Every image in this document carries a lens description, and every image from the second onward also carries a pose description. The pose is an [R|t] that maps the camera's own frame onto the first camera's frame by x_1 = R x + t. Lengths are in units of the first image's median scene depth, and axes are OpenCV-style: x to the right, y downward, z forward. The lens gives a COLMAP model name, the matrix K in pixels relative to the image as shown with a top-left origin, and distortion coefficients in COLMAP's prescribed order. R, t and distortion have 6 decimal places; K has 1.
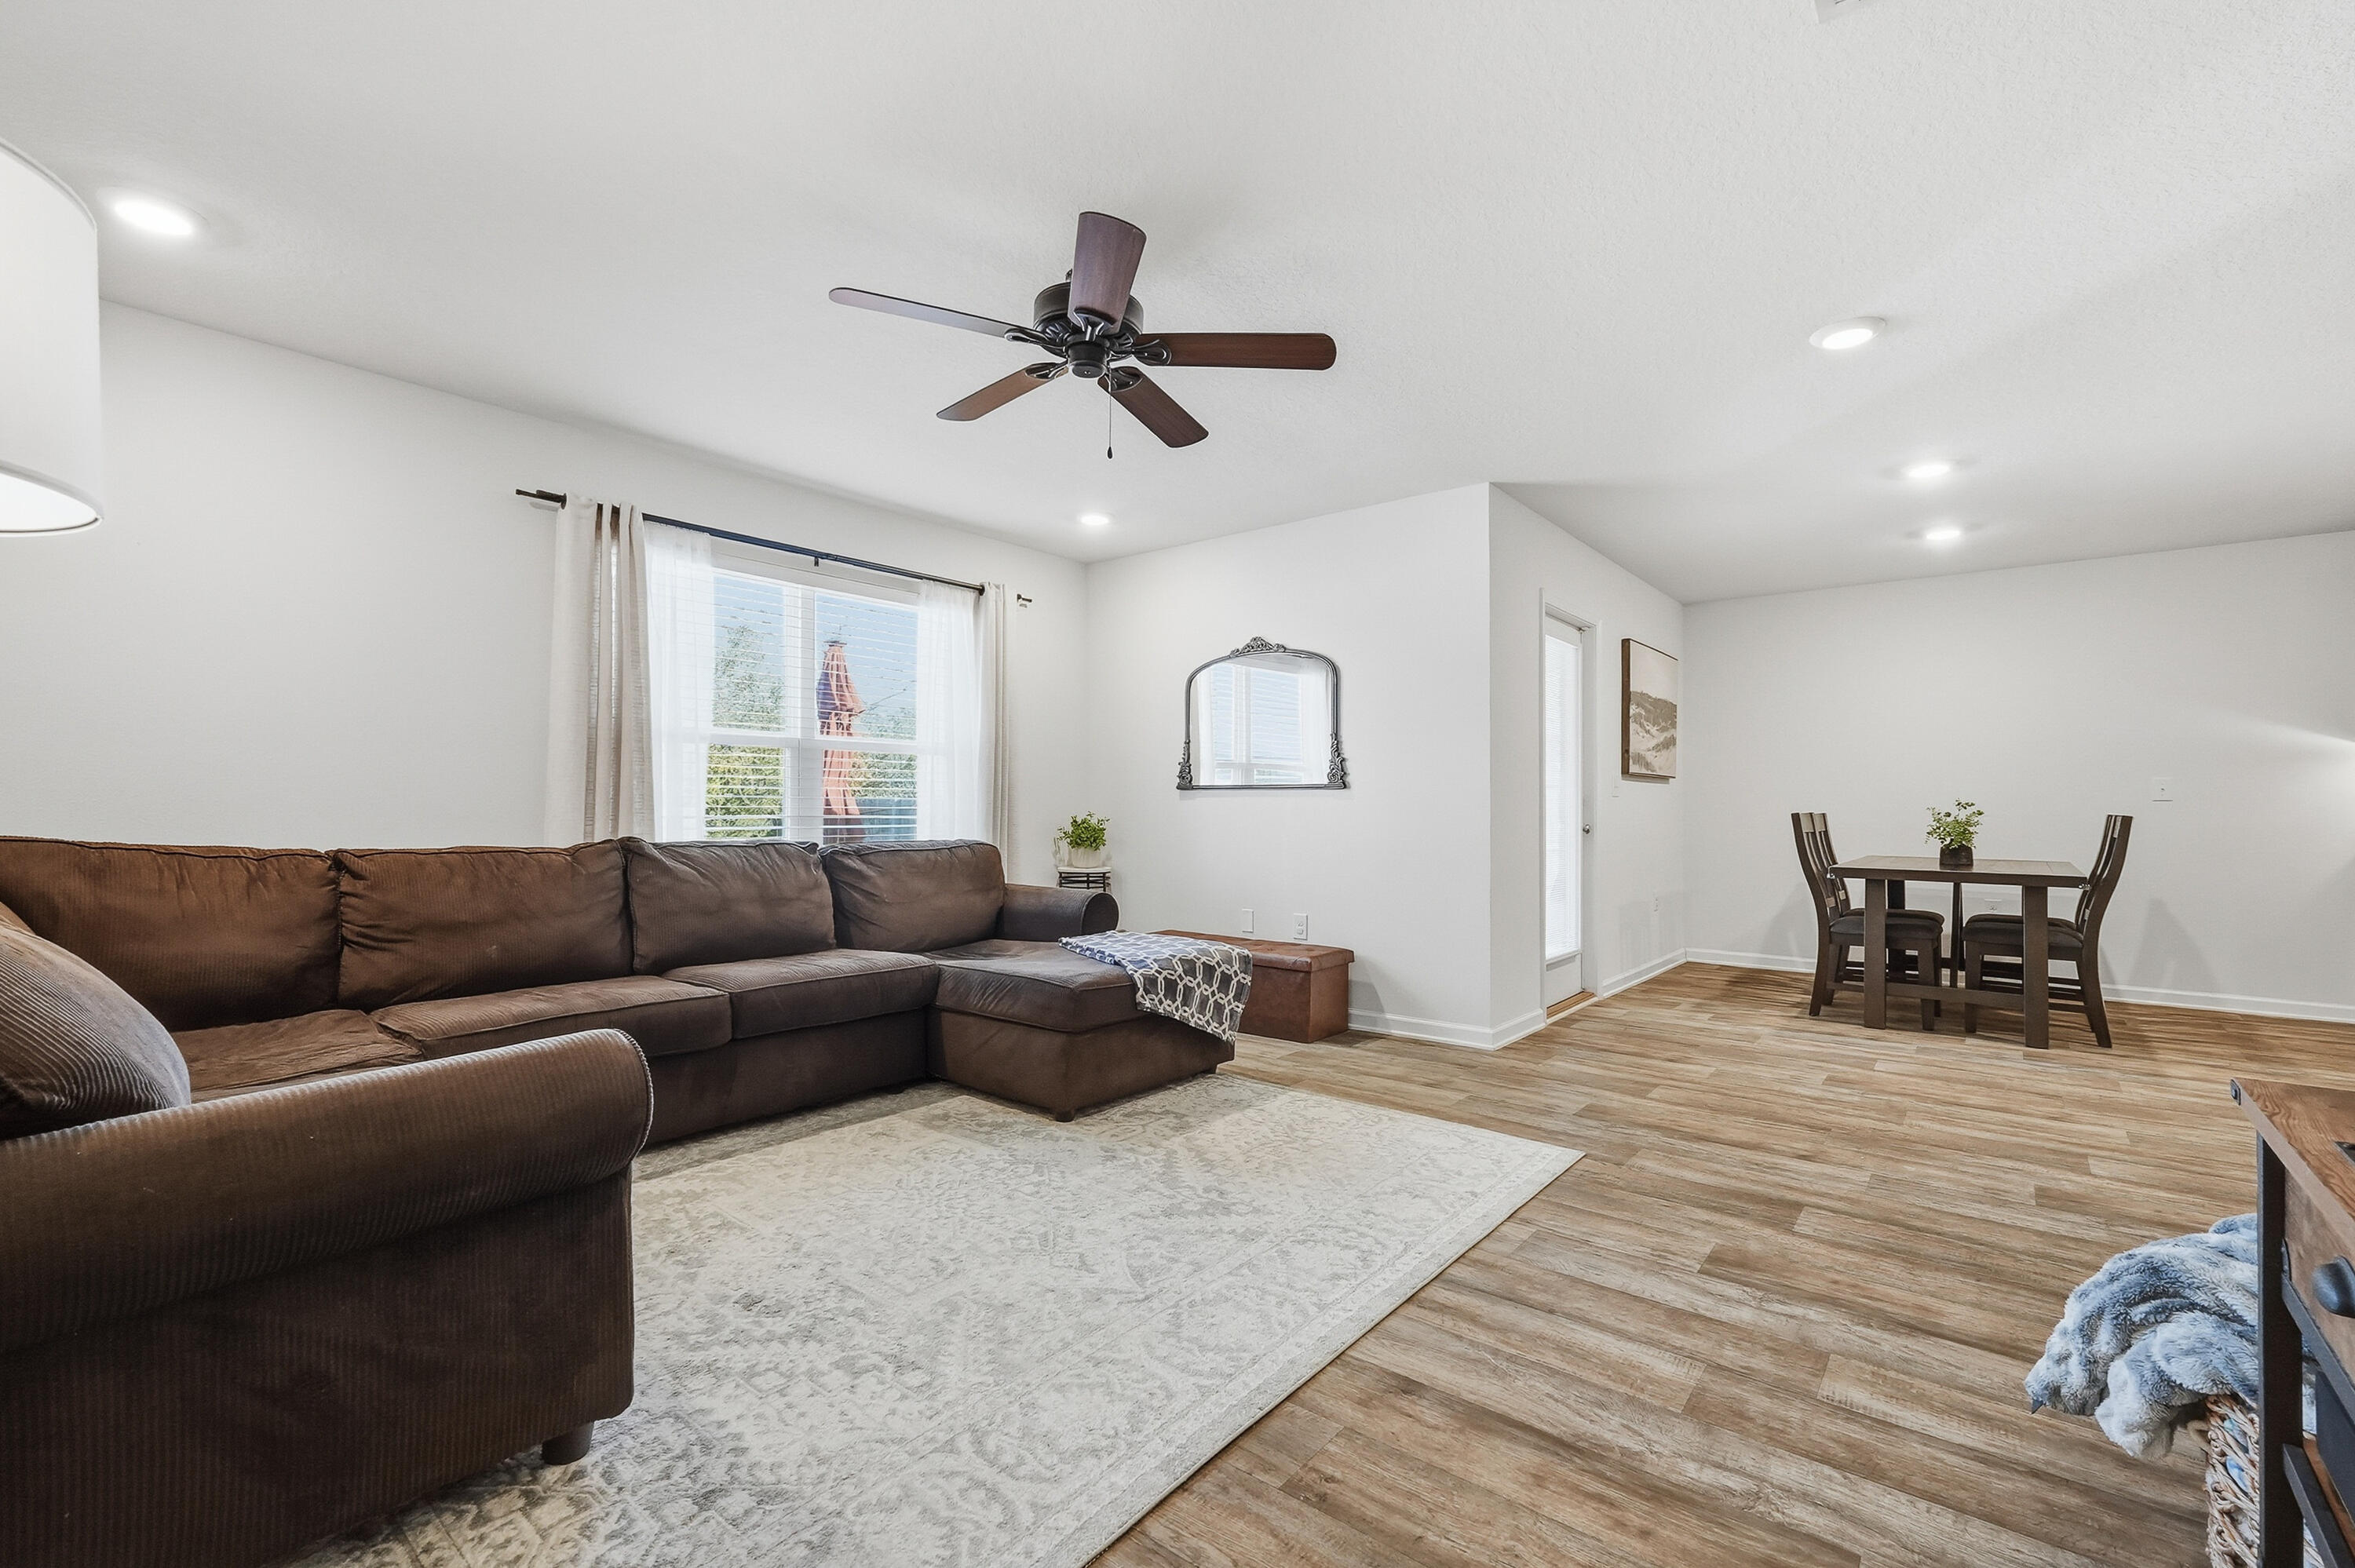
lens RADIAL K [[1013.7, 0, 1188.5], [0, 1013.7, 793.3], [0, 0, 1]] dist [0.001150, 0.000216]
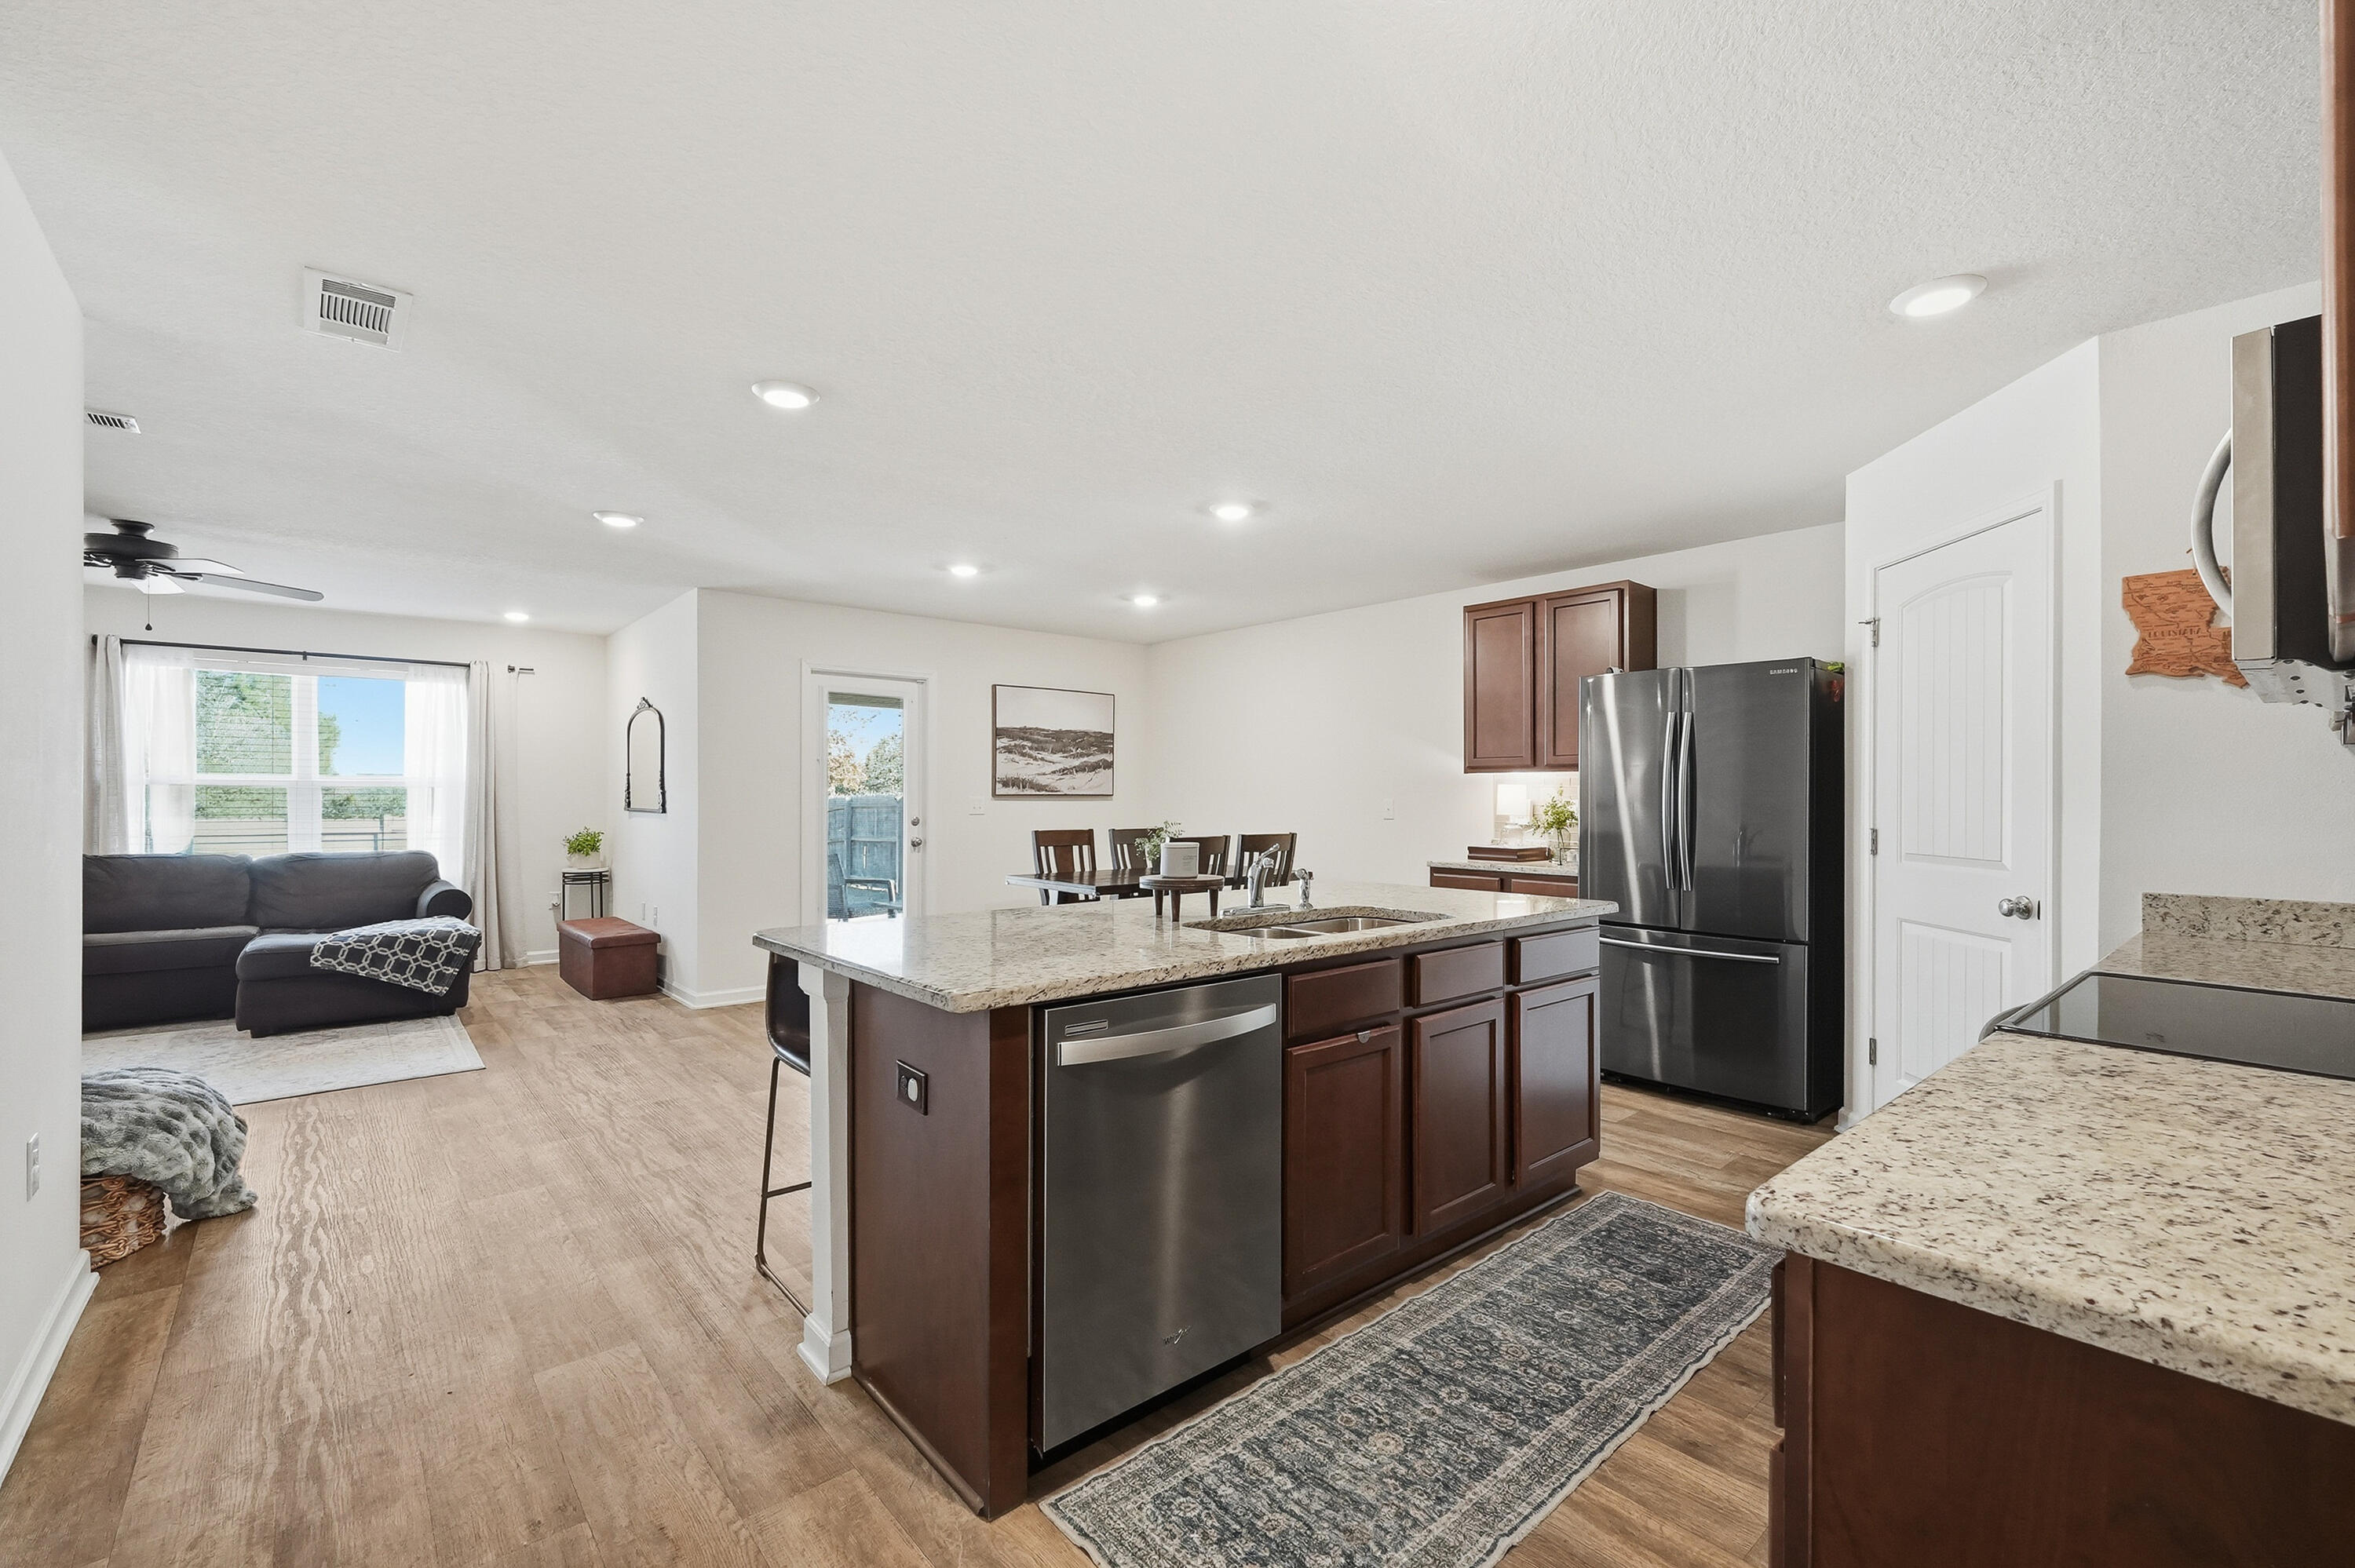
lens RADIAL K [[985.4, 0, 1187.3], [0, 985.4, 791.2], [0, 0, 1]] dist [0.000033, 0.000121]
pose [[0.983413, -0.004931, -0.181316, 0.974886], [0.005604, 0.999979, 0.003198, -0.029926], [0.181296, -0.004161, 0.983420, -0.131431]]
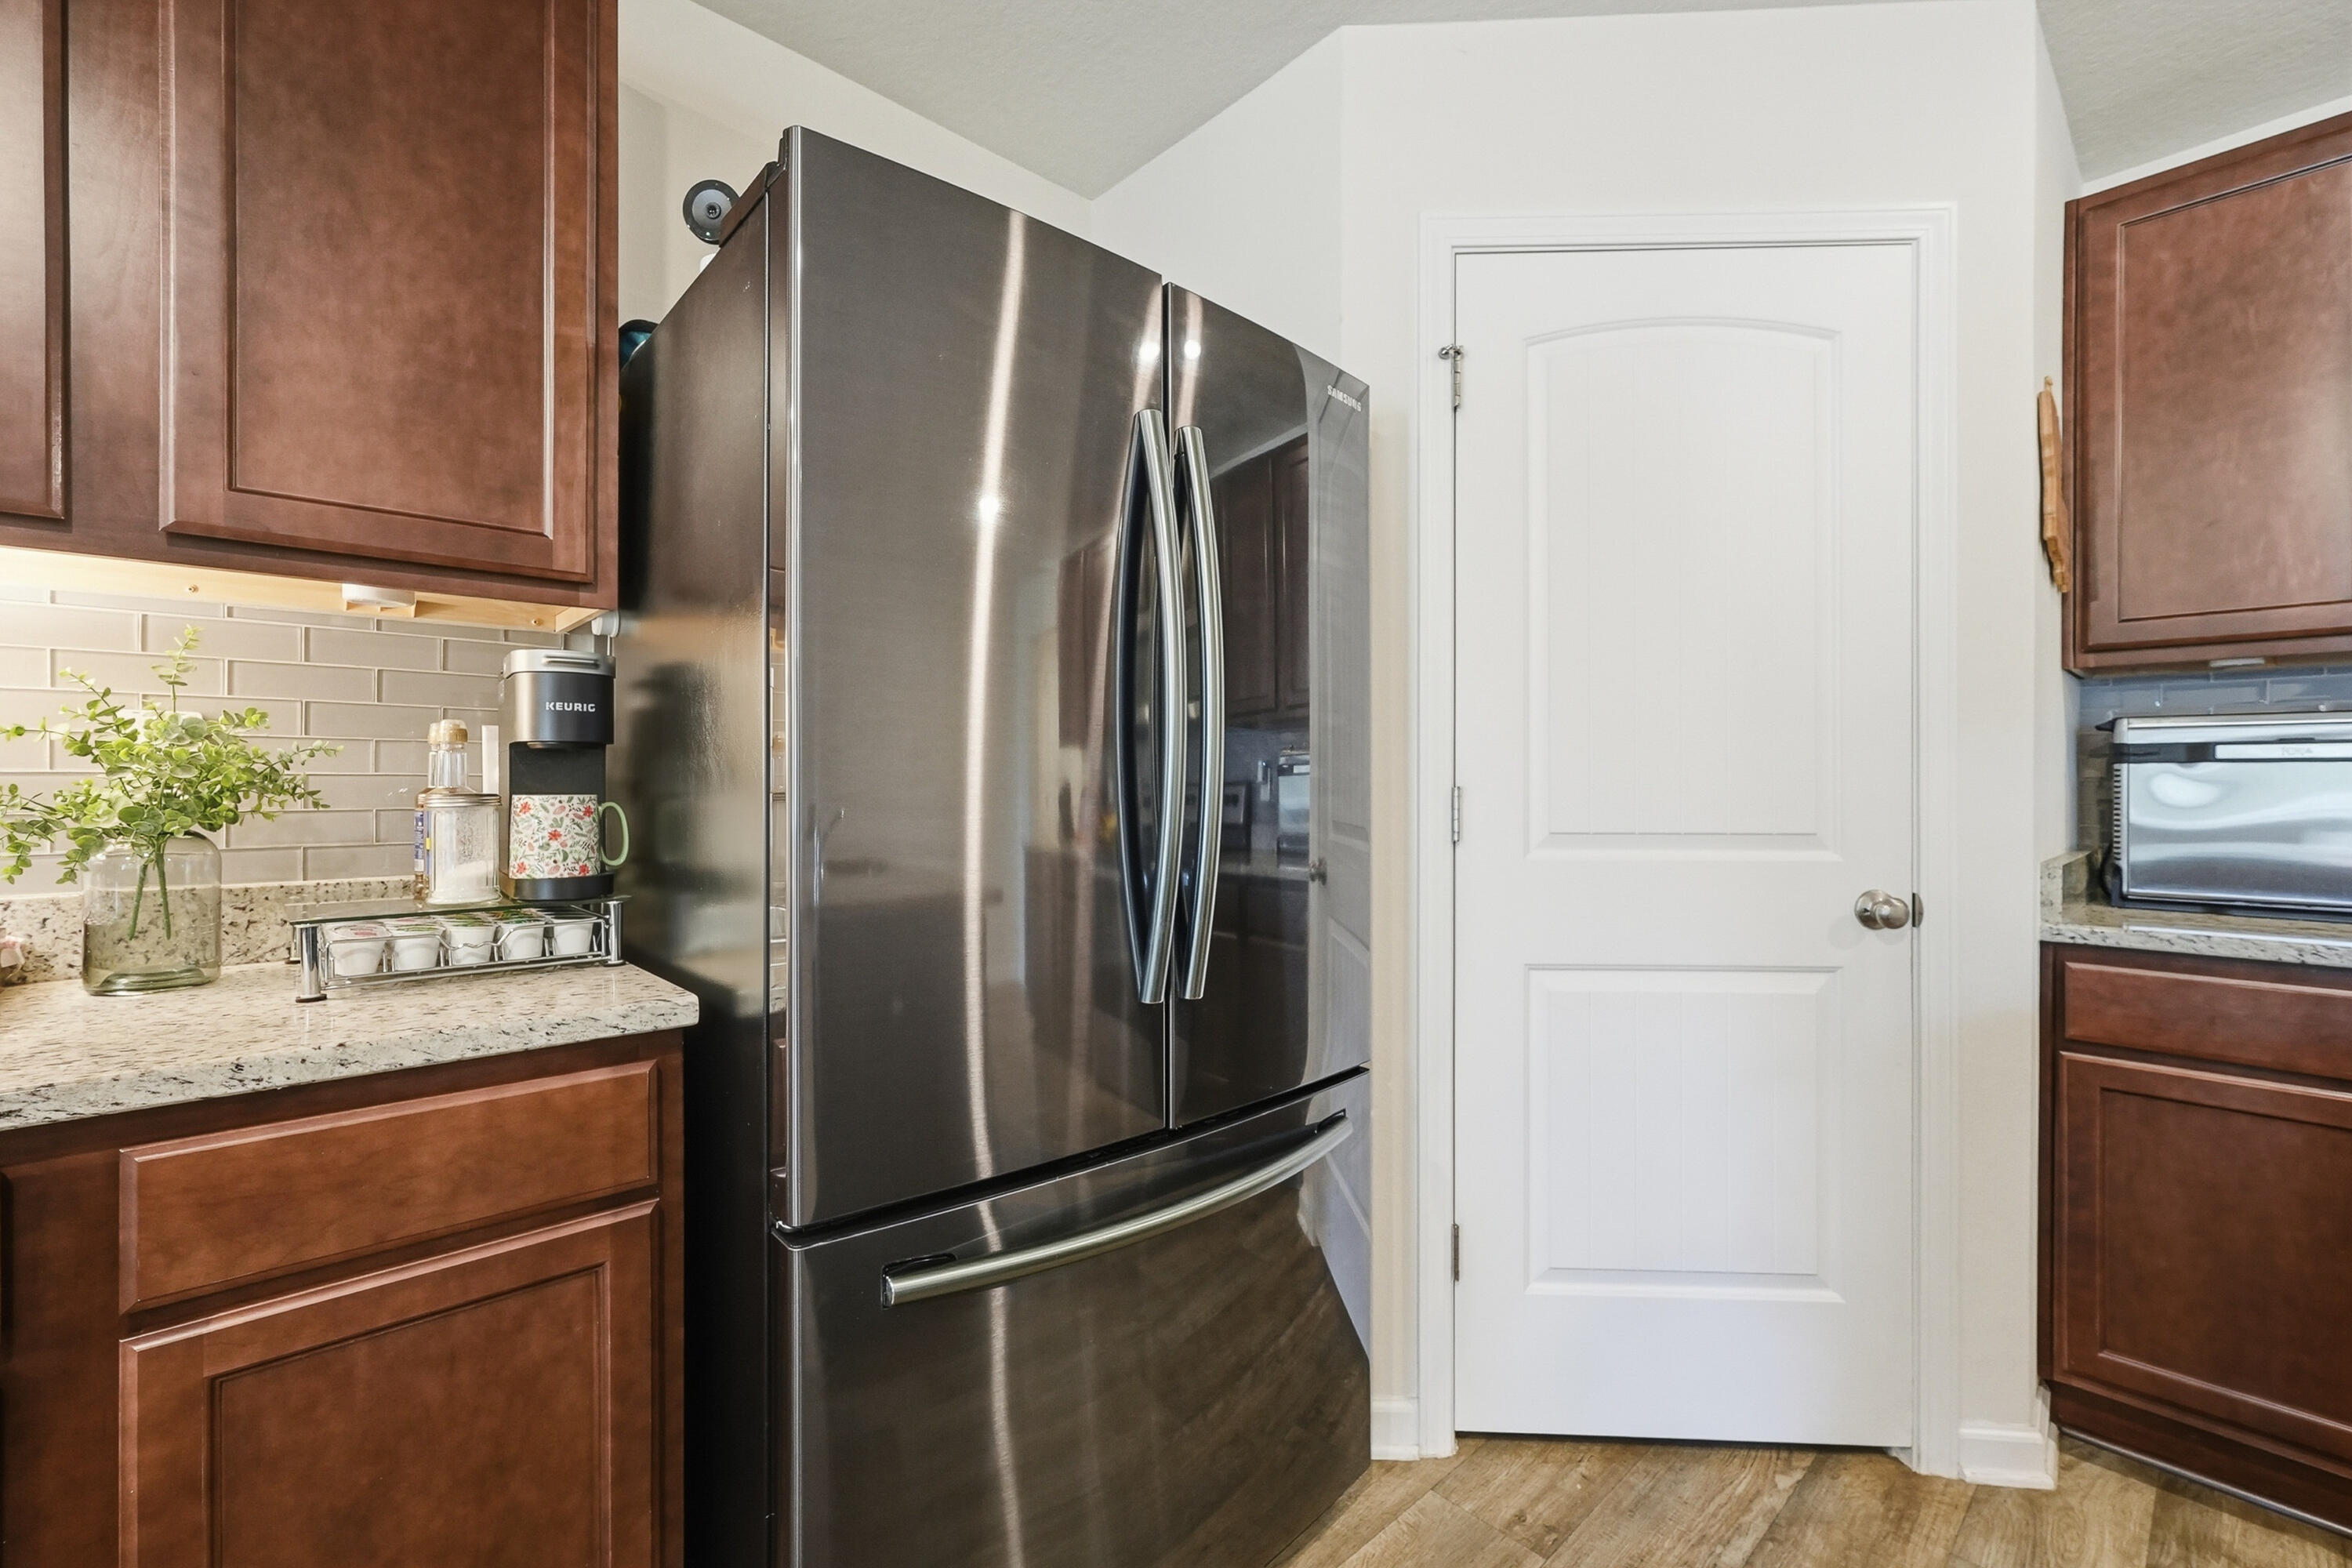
lens RADIAL K [[1012.5, 0, 1187.0], [0, 1012.5, 793.3], [0, 0, 1]] dist [0.001150, 0.000216]
pose [[0.172840, -0.017323, 0.984798, 0.981548], [-0.009734, 0.999766, 0.019295, -0.003760], [-0.984902, -0.012921, 0.172631, 0.621497]]
